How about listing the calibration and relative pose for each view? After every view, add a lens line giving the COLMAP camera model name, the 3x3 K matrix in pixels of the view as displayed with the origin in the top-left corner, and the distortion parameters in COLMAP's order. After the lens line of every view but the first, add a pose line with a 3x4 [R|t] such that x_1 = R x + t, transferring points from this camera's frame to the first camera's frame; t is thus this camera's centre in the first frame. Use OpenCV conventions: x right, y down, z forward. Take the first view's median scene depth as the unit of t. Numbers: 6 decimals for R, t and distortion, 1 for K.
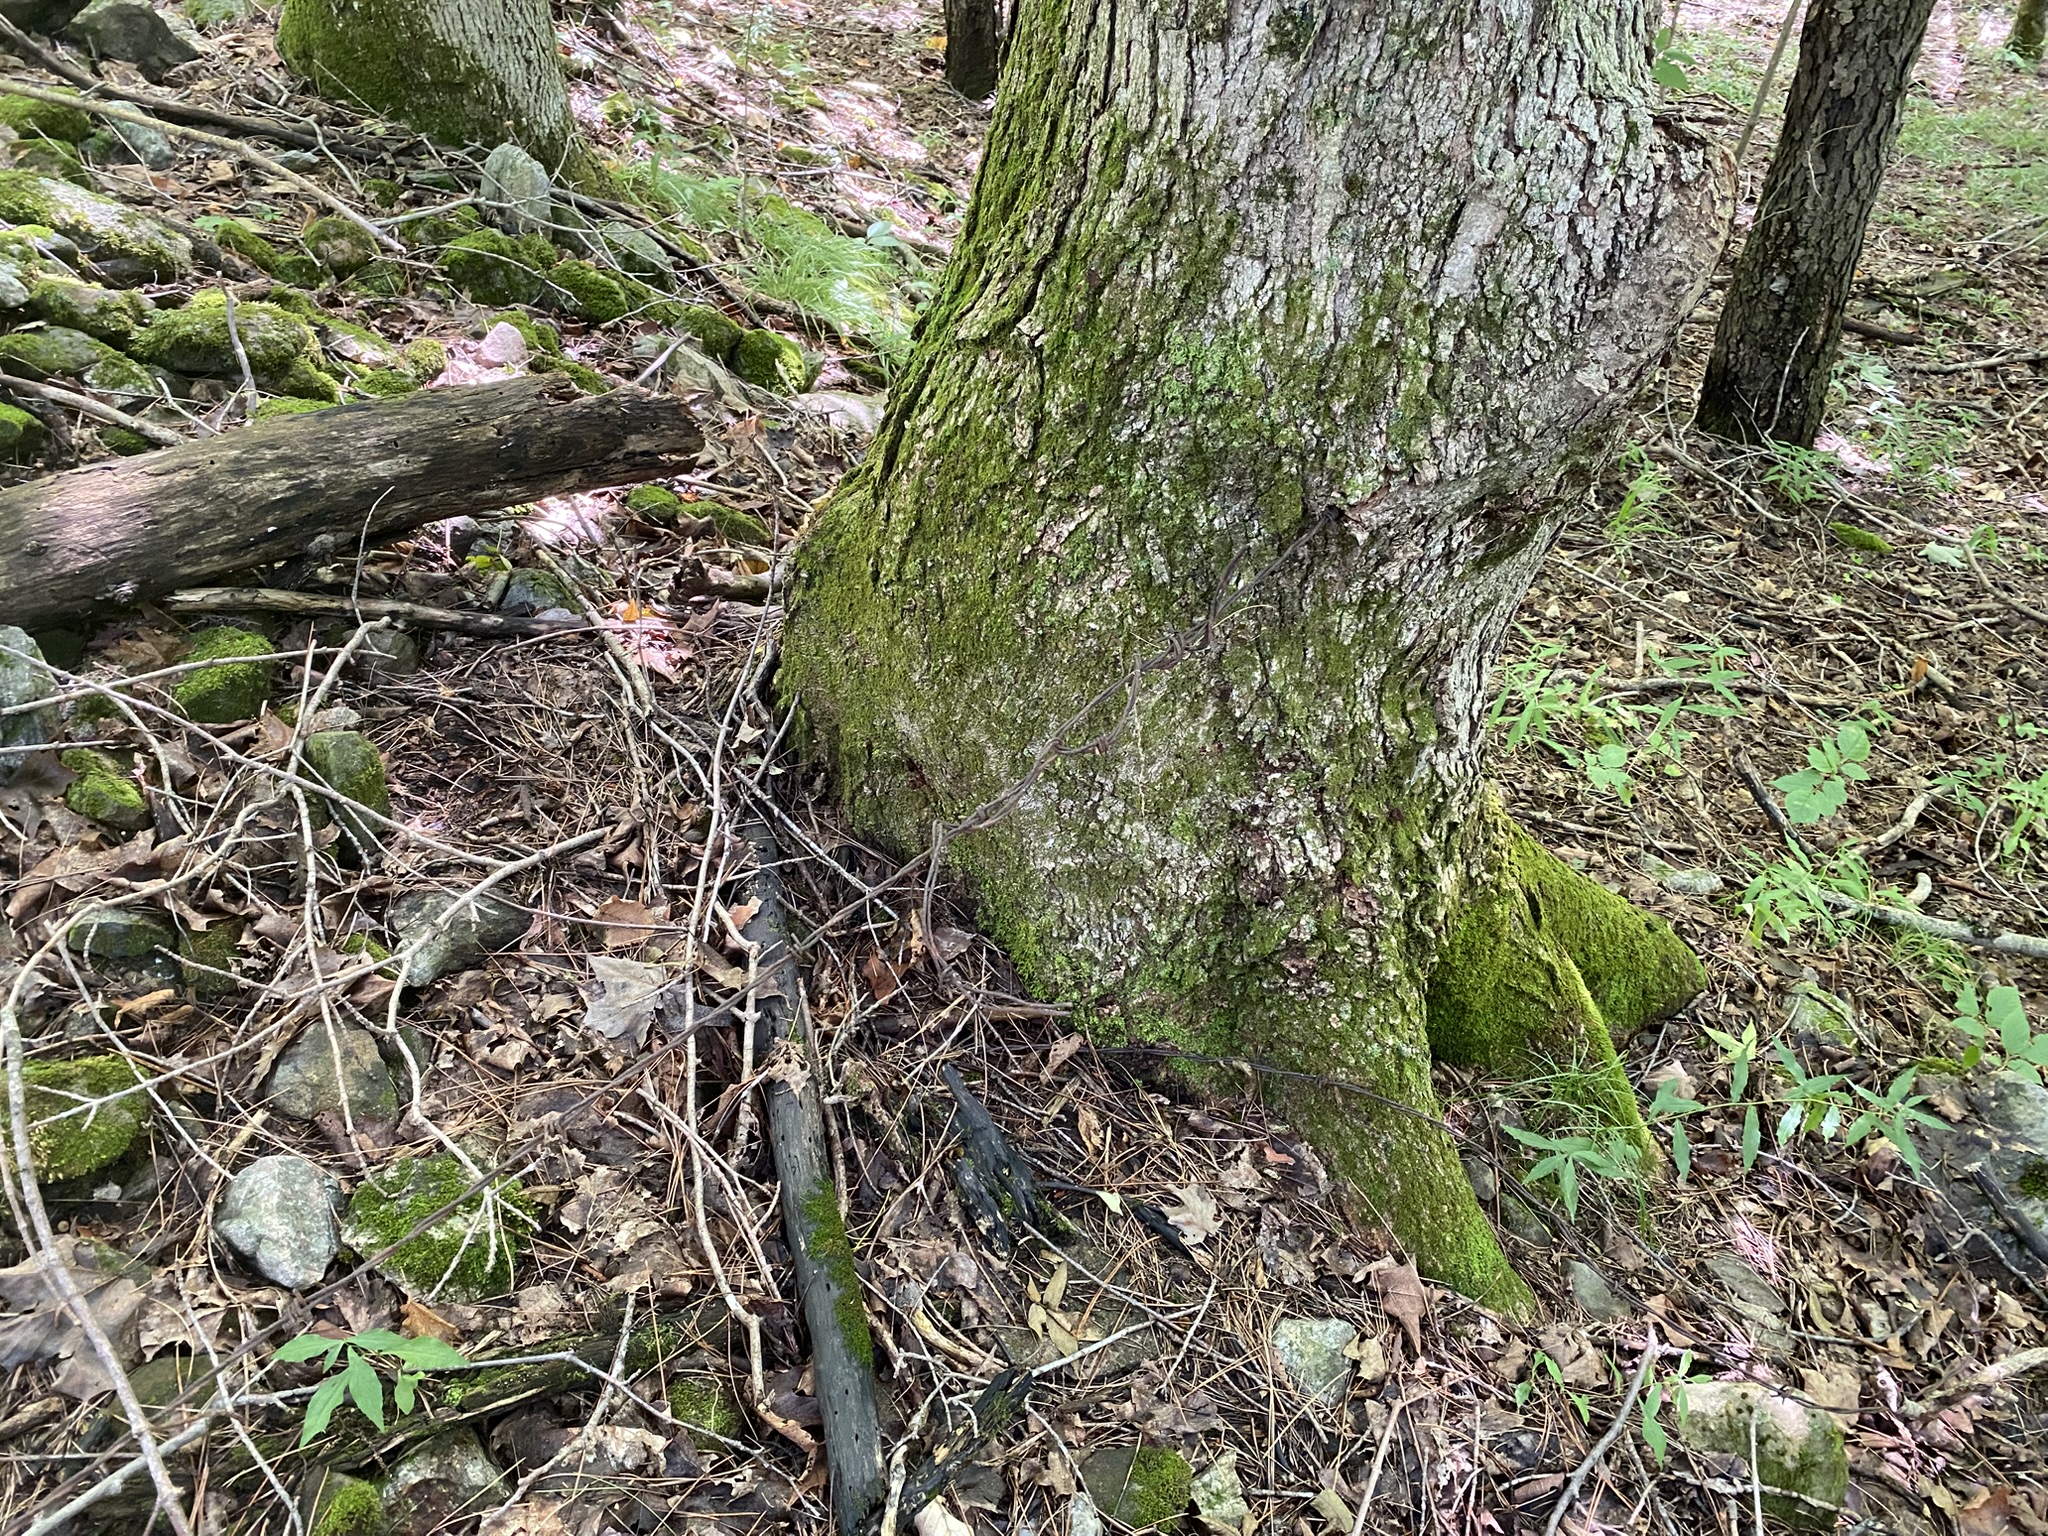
lens RADIAL K [[1552.2, 0, 1023.9], [0, 1552.2, 768.0], [0, 0, 1]] dist [0.002856, 0.002151]
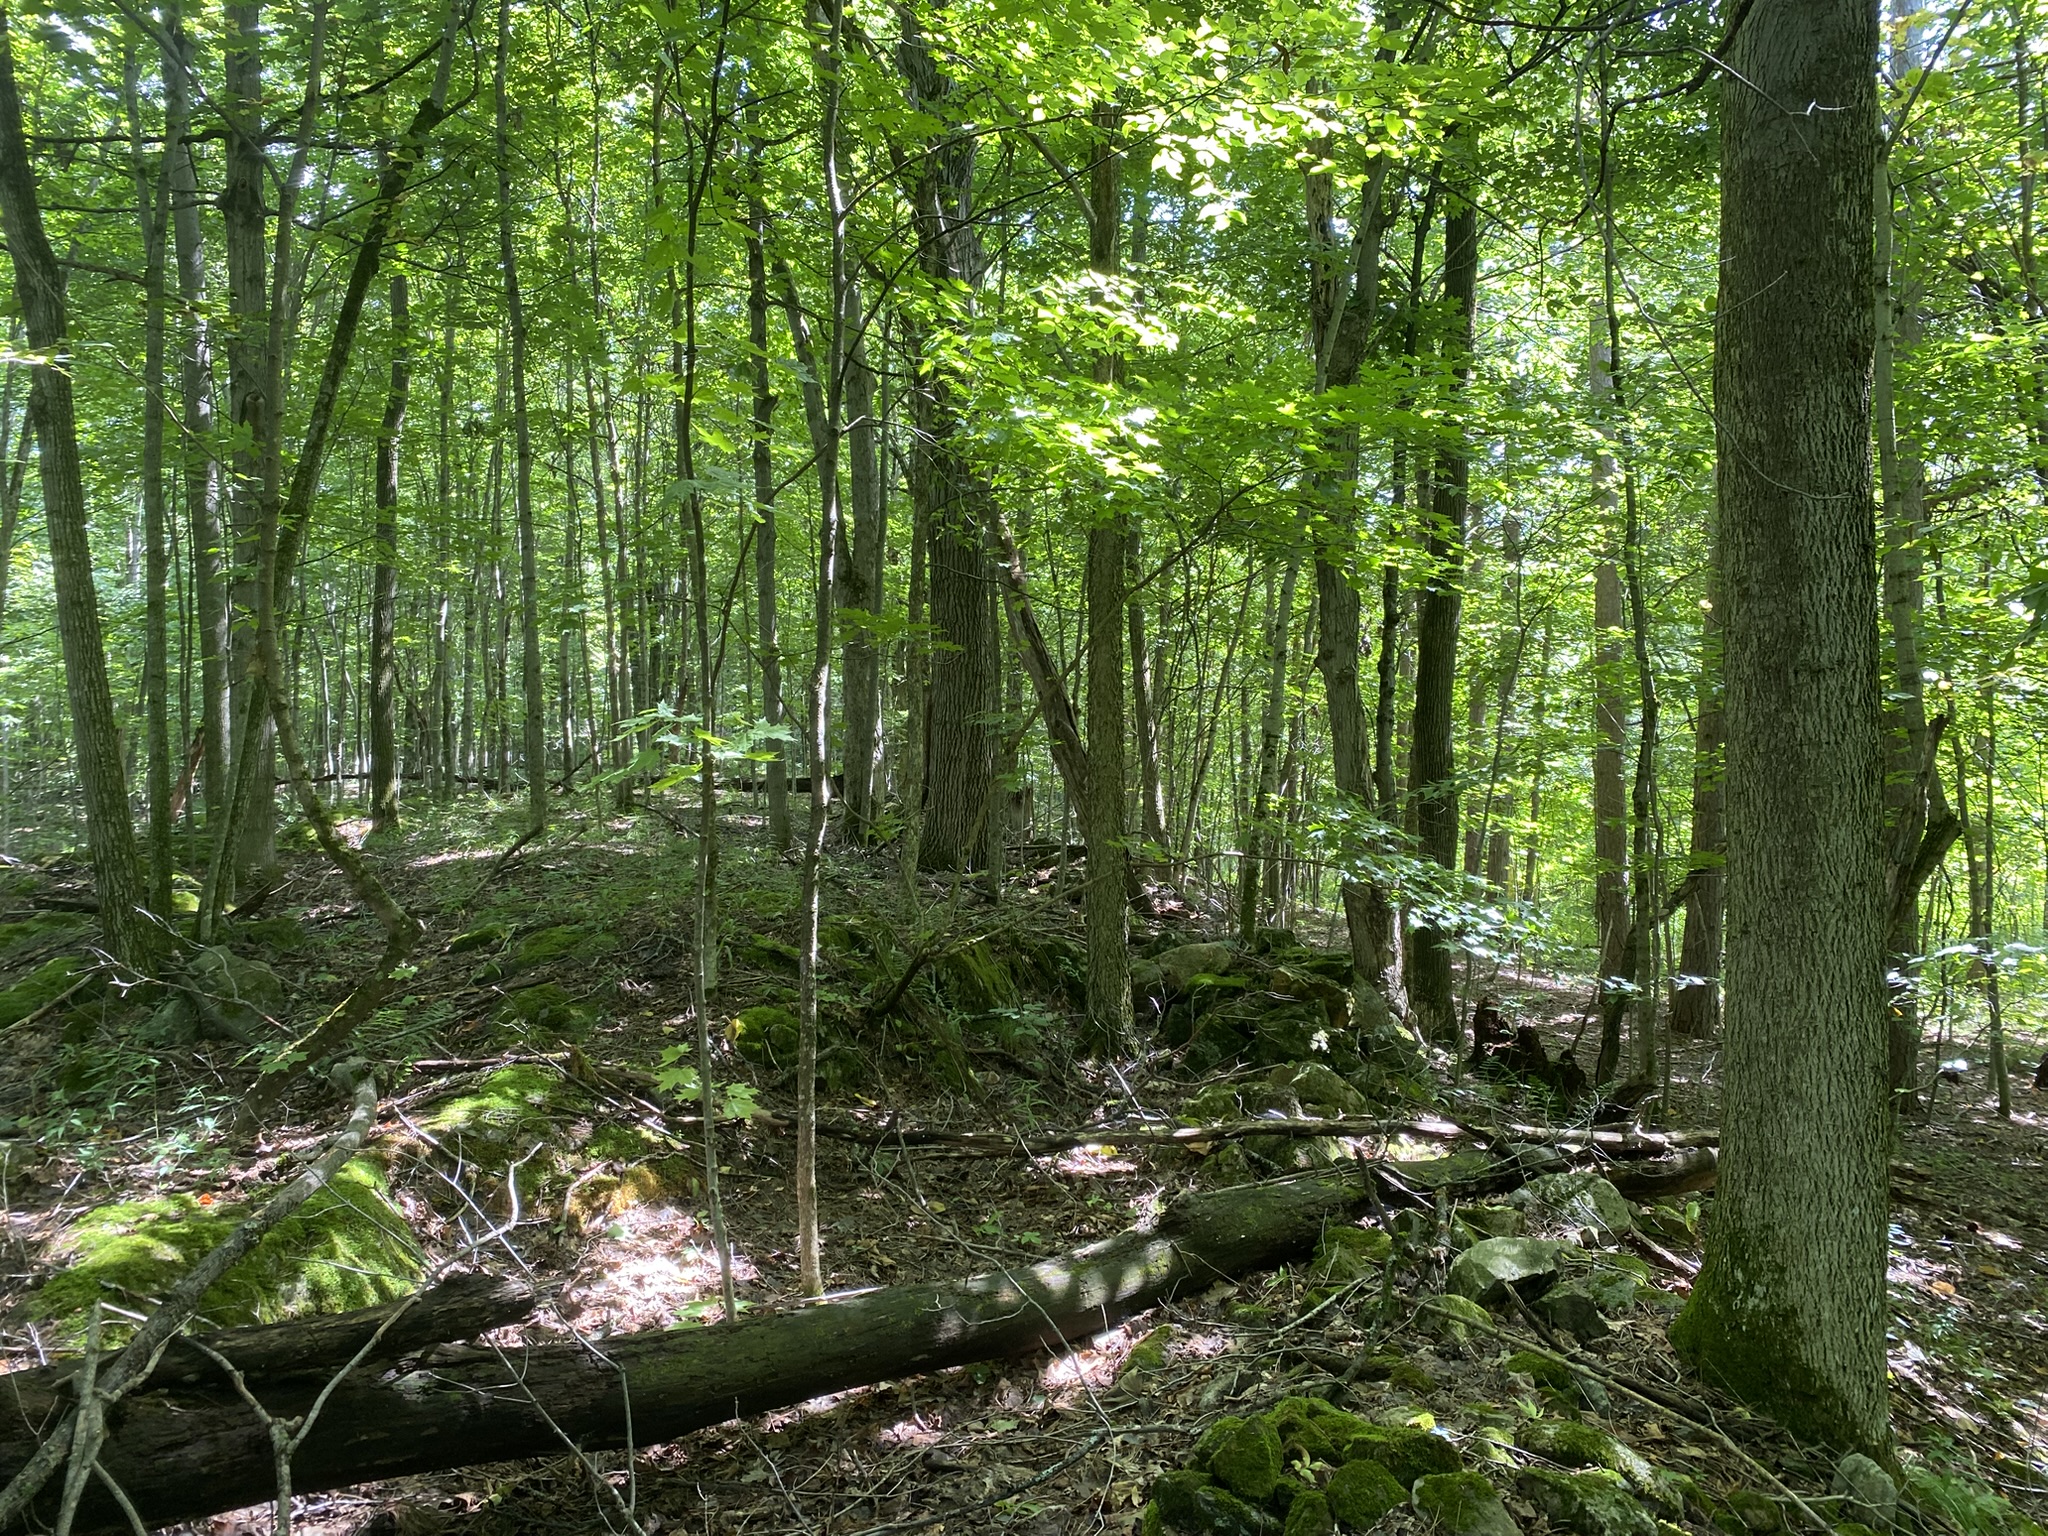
lens RADIAL K [[1552.2, 0, 1023.7], [0, 1552.2, 768.4], [0, 0, 1]] dist [0.002856, 0.002151]
pose [[0.819118, -0.000230, -0.573625, -0.150539], [-0.374227, 0.757669, -0.534688, 0.123049], [0.434741, 0.652639, 0.620534, -0.484160]]
